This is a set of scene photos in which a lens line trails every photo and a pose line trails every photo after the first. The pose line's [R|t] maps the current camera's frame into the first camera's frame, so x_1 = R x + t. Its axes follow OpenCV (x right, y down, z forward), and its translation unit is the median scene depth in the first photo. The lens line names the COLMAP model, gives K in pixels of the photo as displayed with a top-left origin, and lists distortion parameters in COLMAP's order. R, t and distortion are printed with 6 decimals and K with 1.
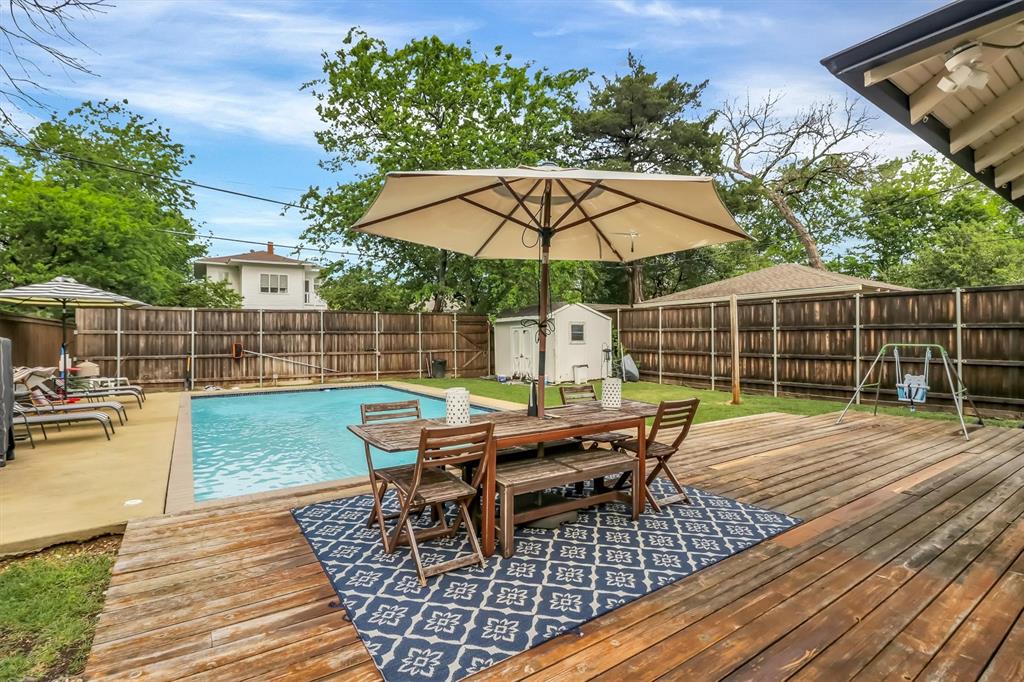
lens RADIAL K [[468.6, 0, 505.2], [0, 468.6, 331.0], [0, 0, 1]] dist [-0.000477, -0.000317]
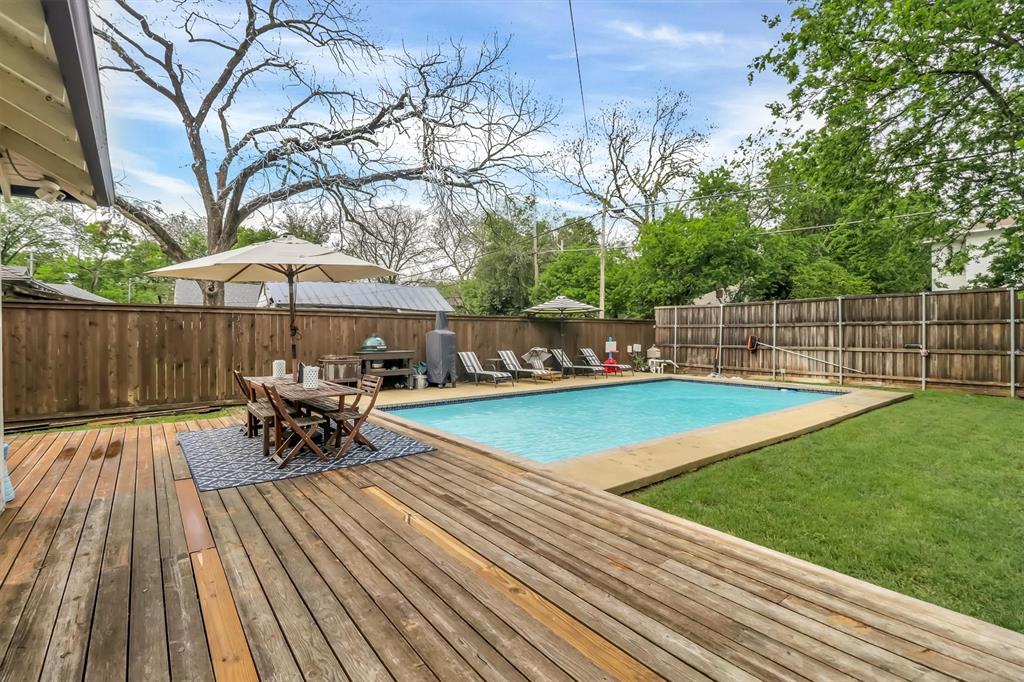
lens RADIAL K [[468.6, 0, 505.2], [0, 468.6, 331.0], [0, 0, 1]] dist [-0.000477, -0.000317]
pose [[0.072419, 0.002269, -0.997372, 0.412386], [0.020290, 0.999787, 0.003747, 0.001308], [0.997168, -0.020508, 0.072358, 0.371158]]
